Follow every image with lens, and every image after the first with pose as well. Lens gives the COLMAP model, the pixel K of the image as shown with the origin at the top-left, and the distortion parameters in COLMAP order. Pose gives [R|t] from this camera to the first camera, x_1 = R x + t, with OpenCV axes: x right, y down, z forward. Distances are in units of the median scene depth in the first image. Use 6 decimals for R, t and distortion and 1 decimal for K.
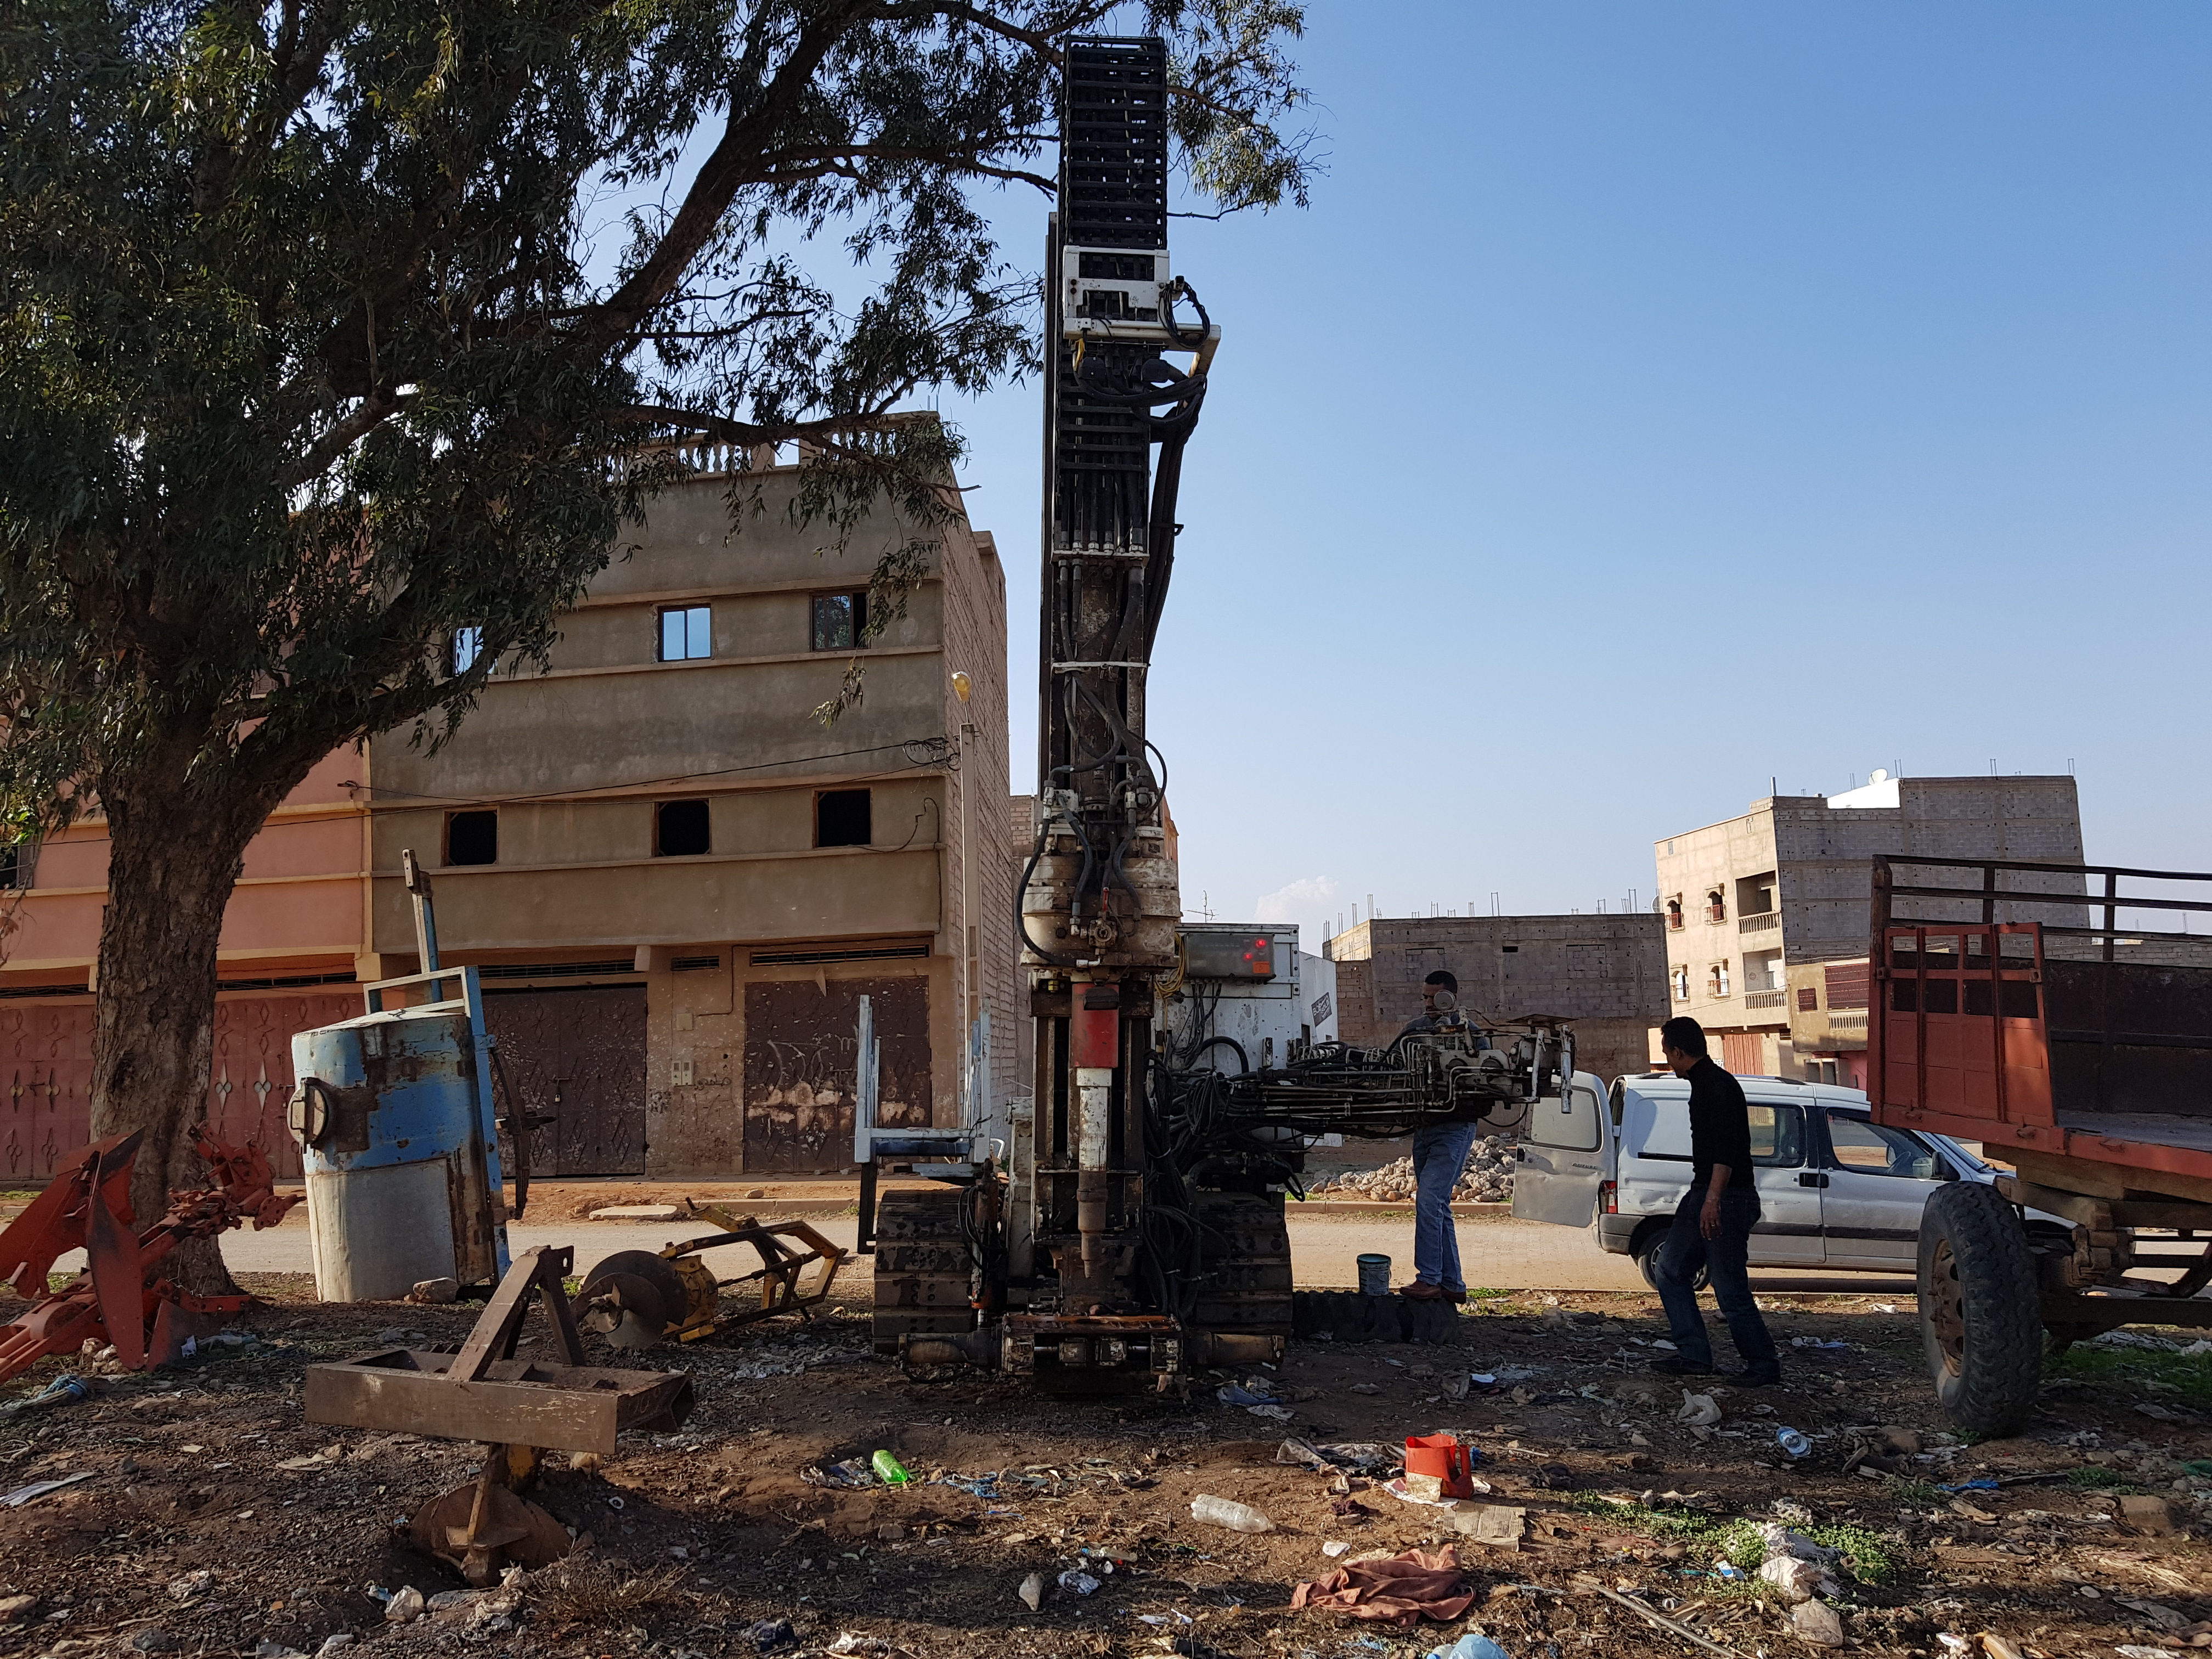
lens RADIAL K [[1707.8, 0, 1091.1], [0, 1707.8, 840.5], [0, 0, 1]] dist [0.076887, -0.117463]
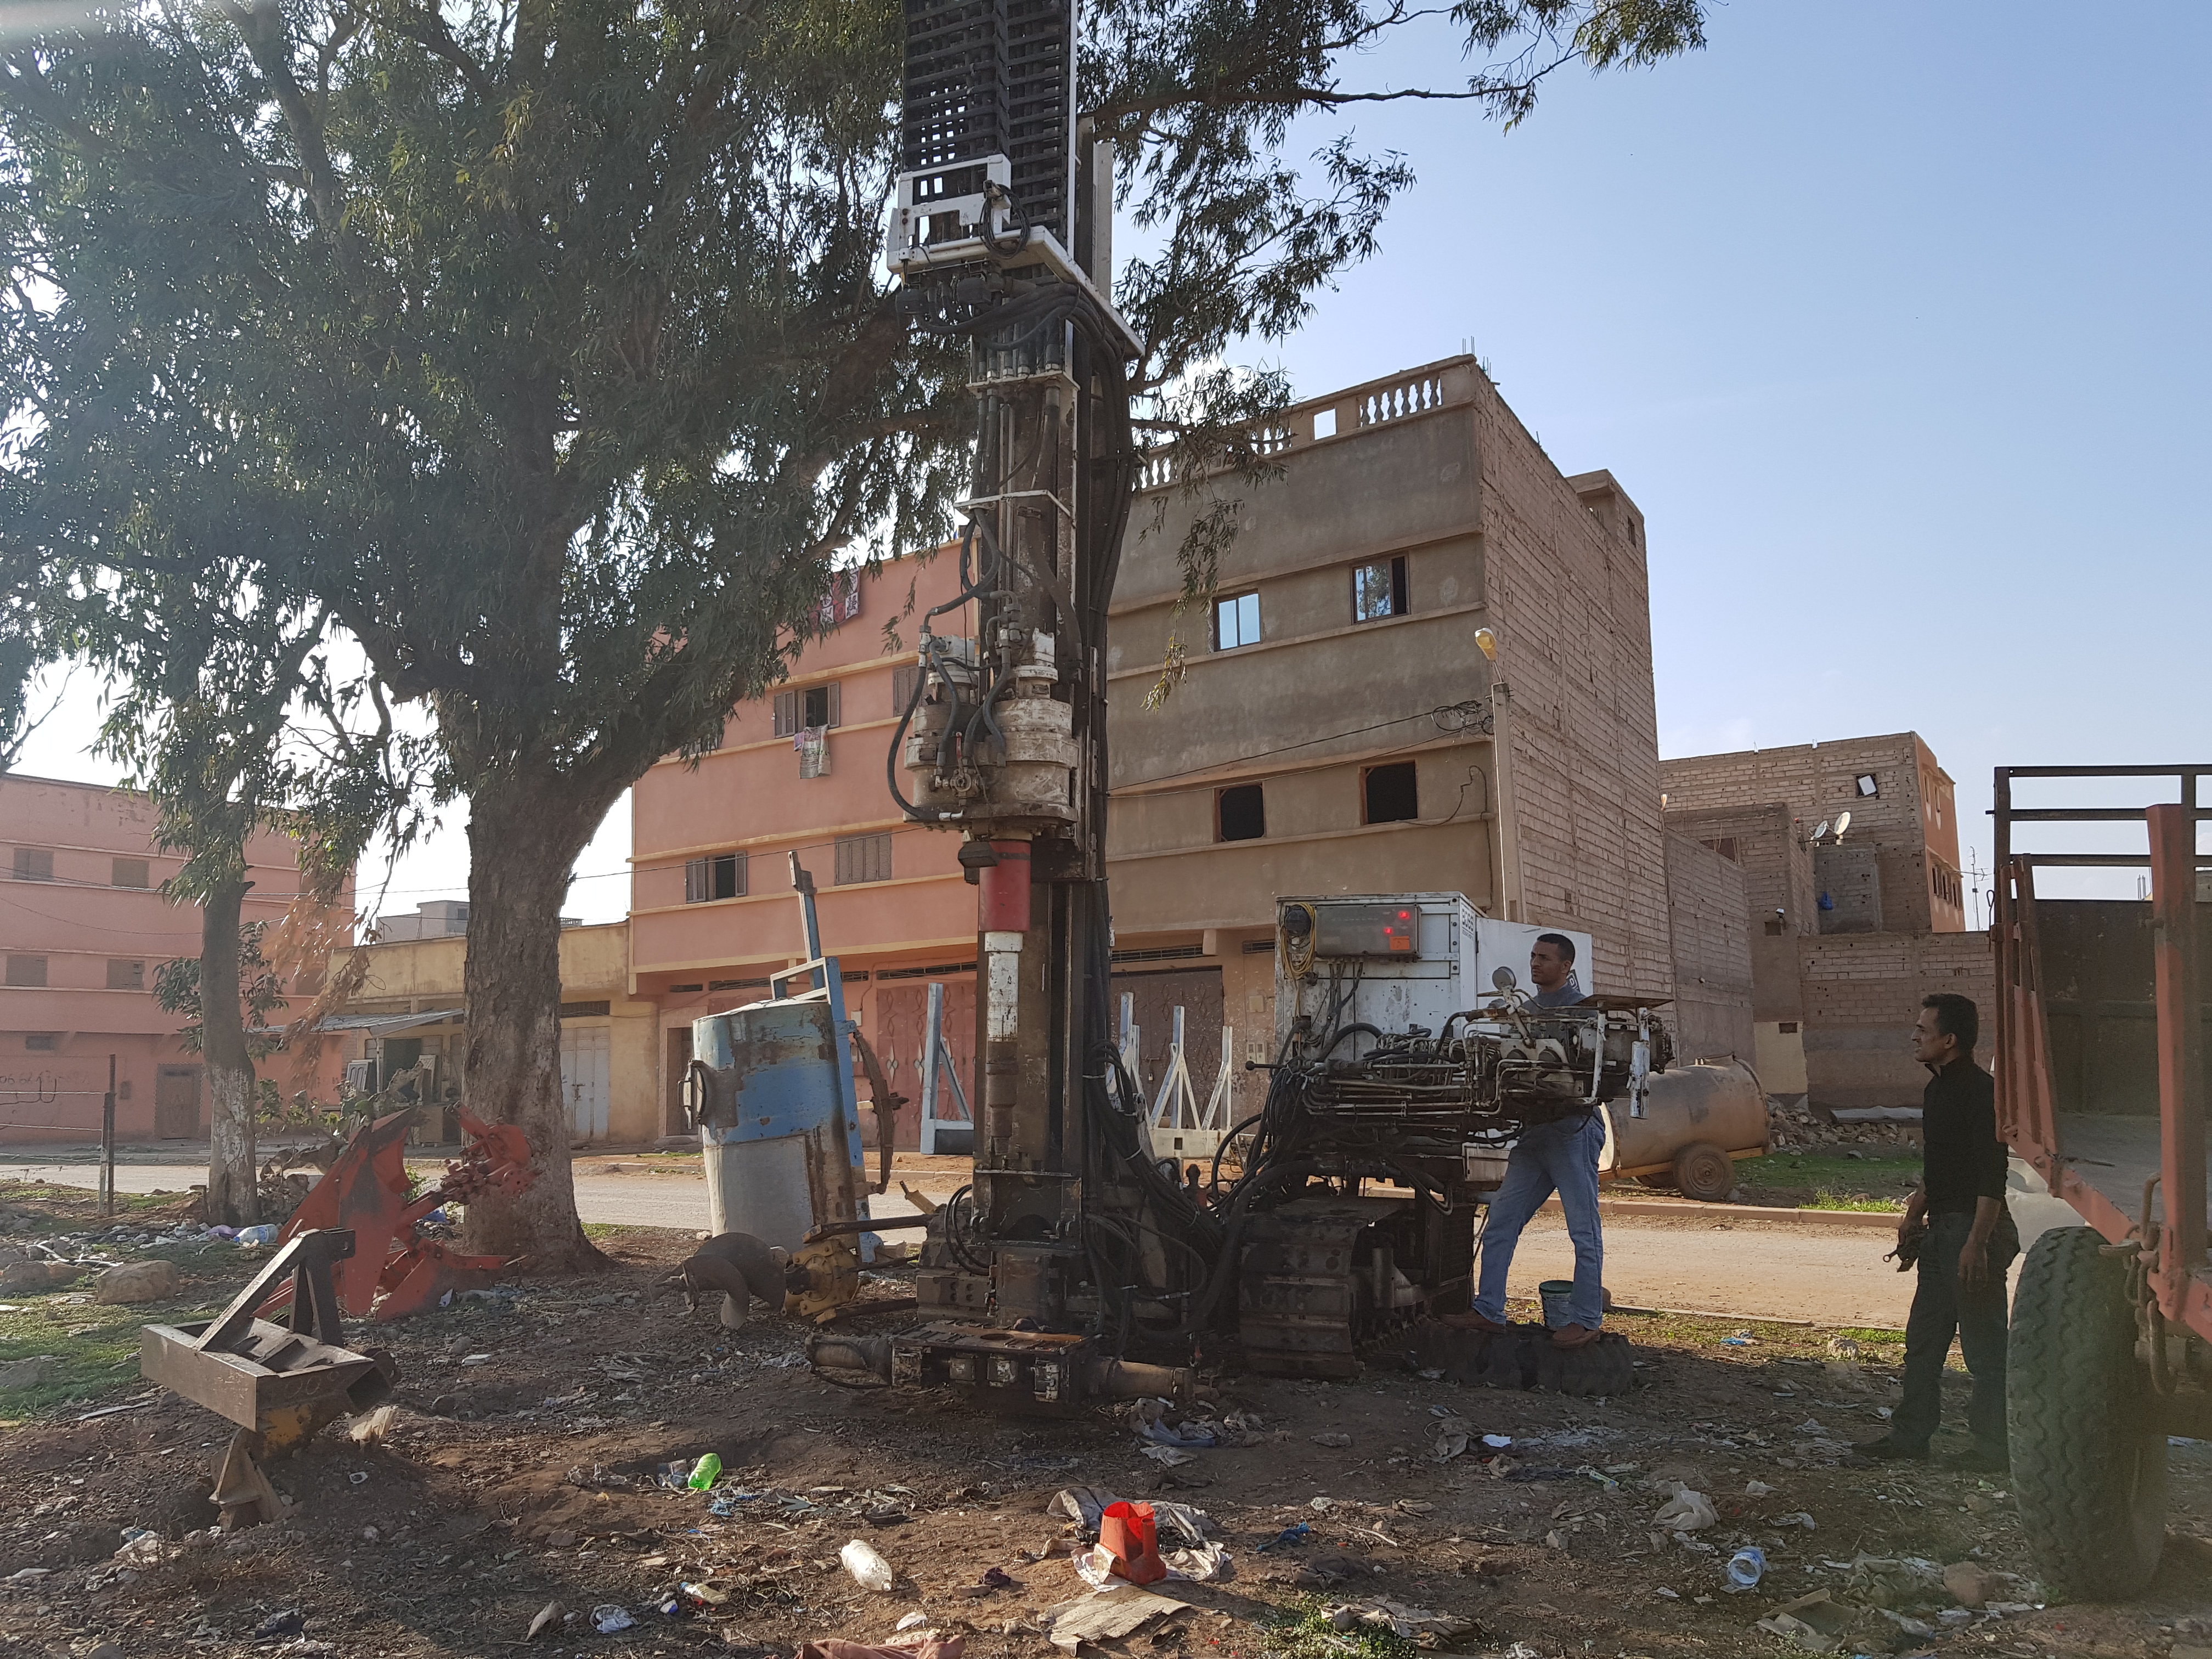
lens RADIAL K [[1707.8, 0, 1095.9], [0, 1707.8, 839.9], [0, 0, 1]] dist [0.076887, -0.117463]
pose [[0.896168, -0.052086, -0.440647, 0.276014], [0.057174, 0.998363, -0.001732, 0.011611], [0.440016, -0.023642, 0.897679, 0.120825]]
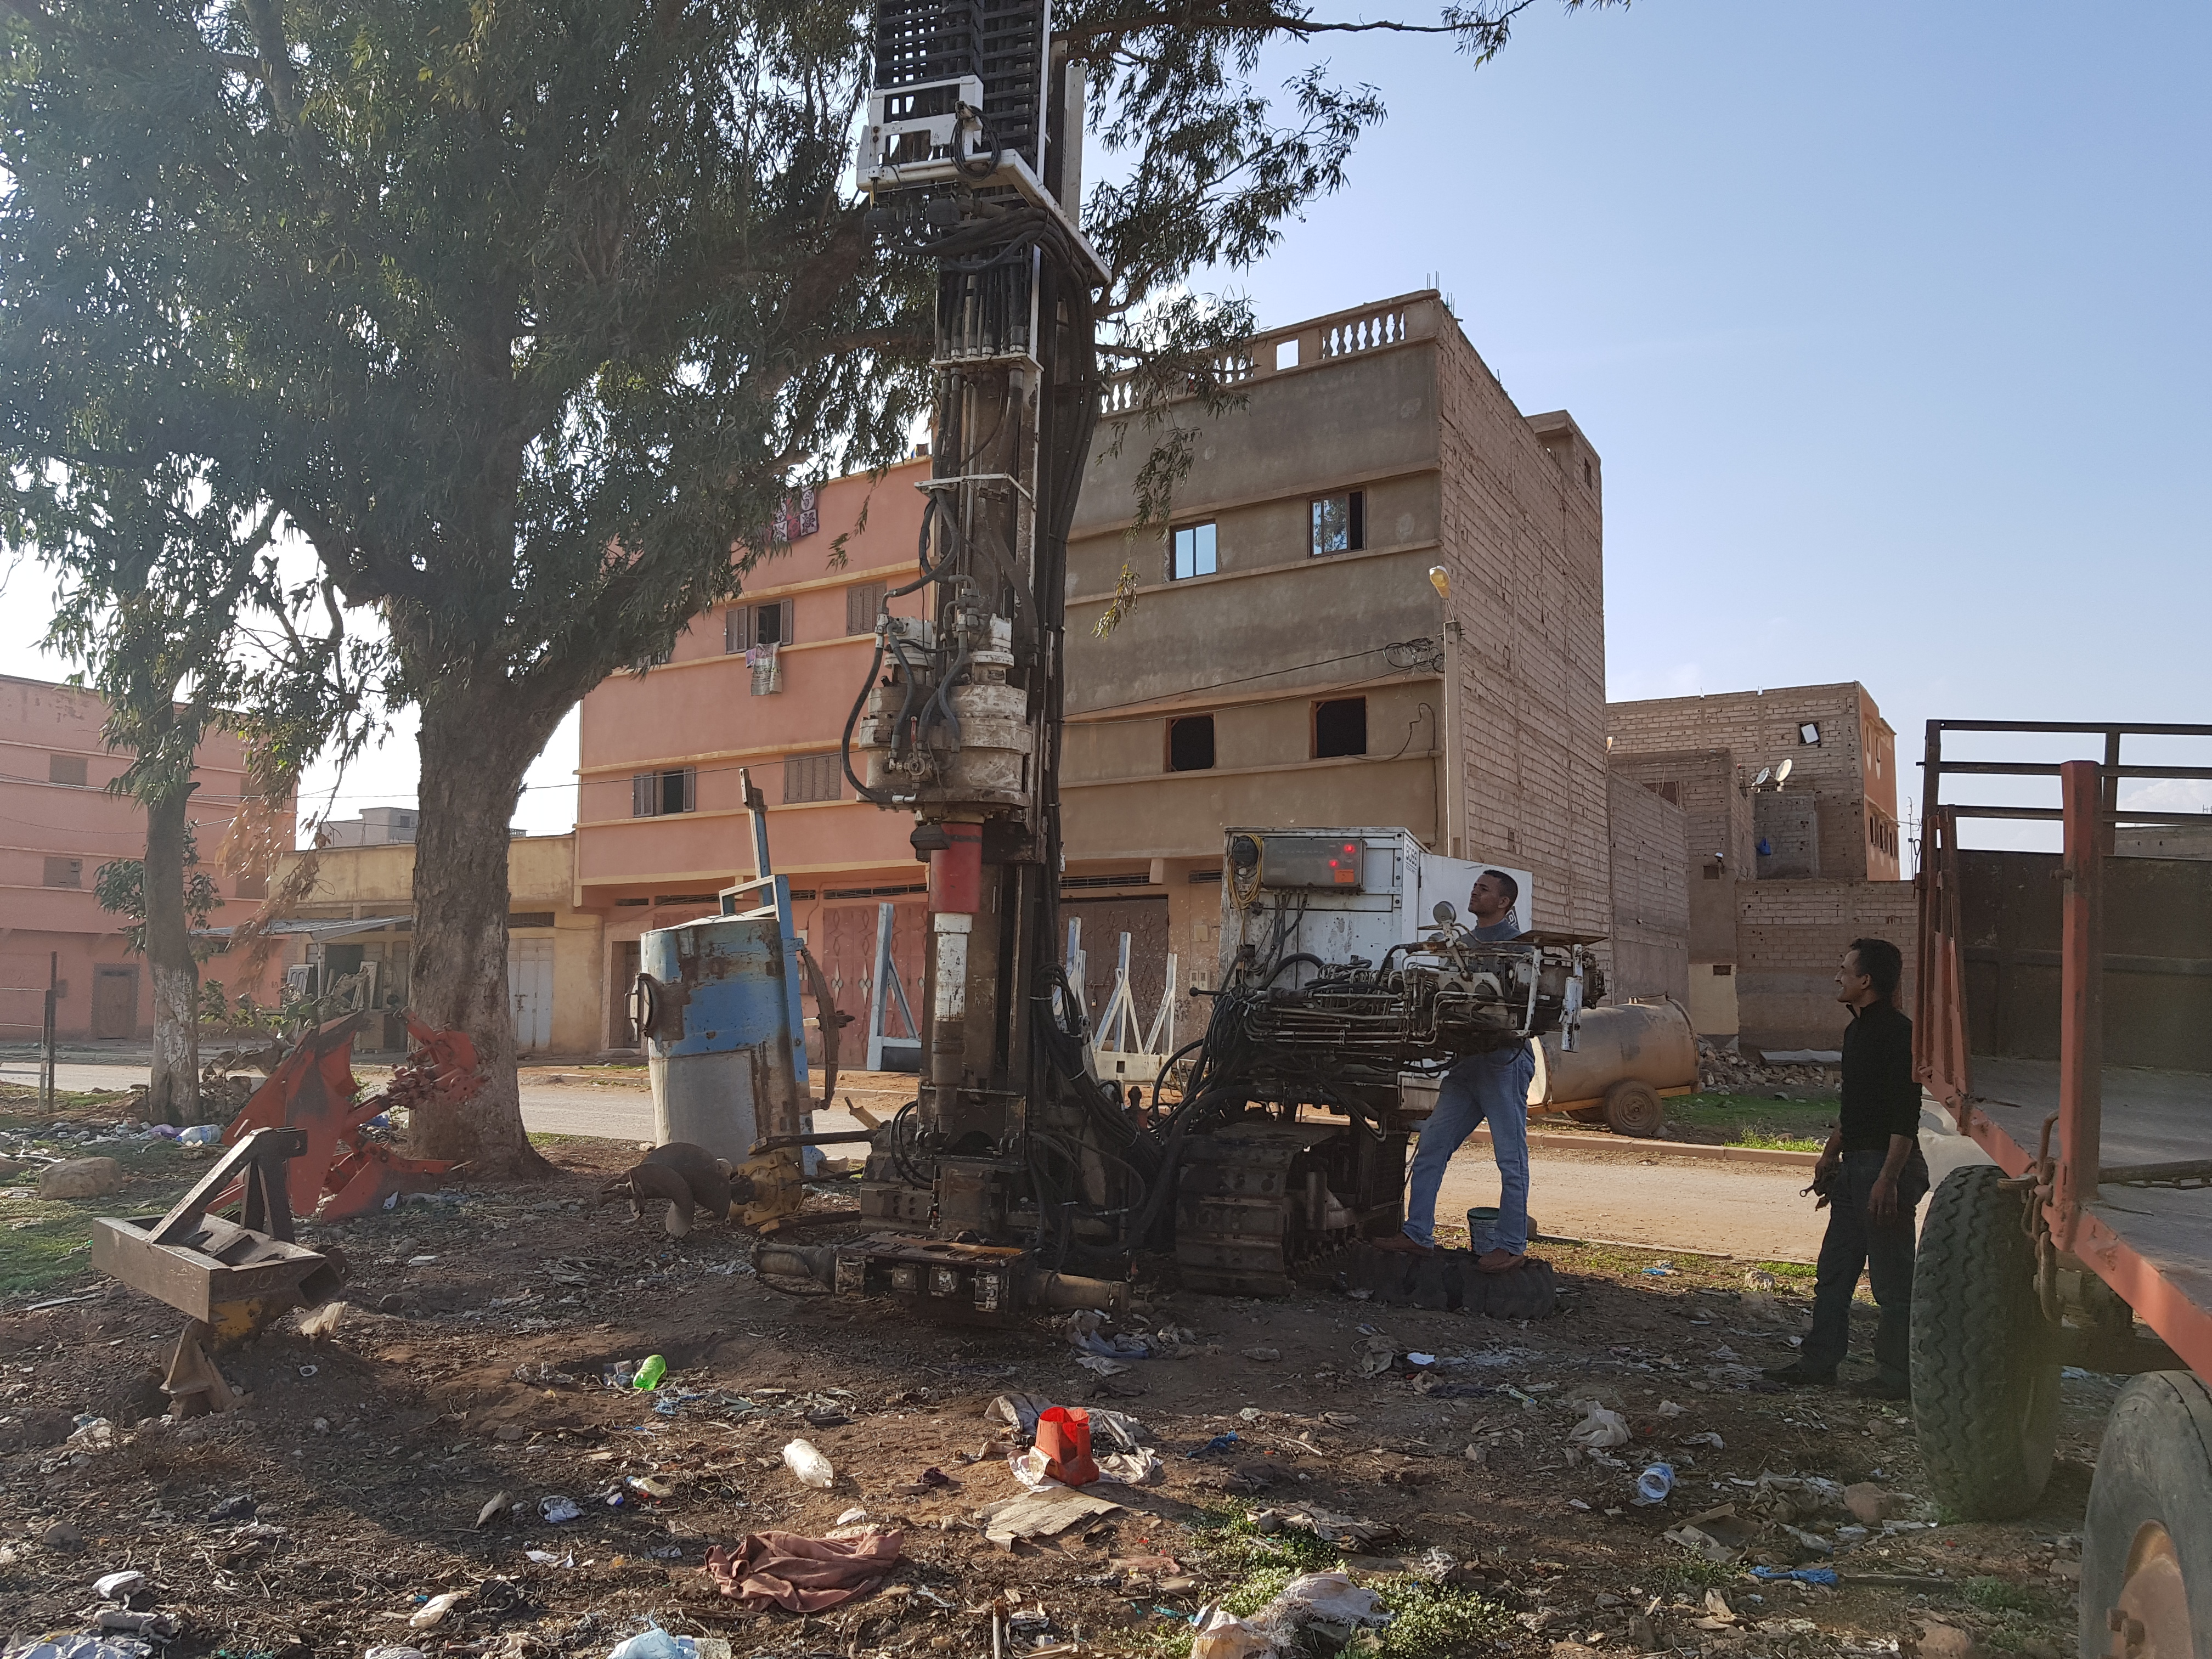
lens RADIAL K [[1707.8, 0, 1083.7], [0, 1707.8, 823.3], [0, 0, 1]] dist [0.076887, -0.117463]
pose [[0.907016, -0.011851, -0.420929, 0.278156], [0.028171, 0.999072, 0.032574, 0.011521], [0.420153, -0.041403, 0.906508, 0.113080]]
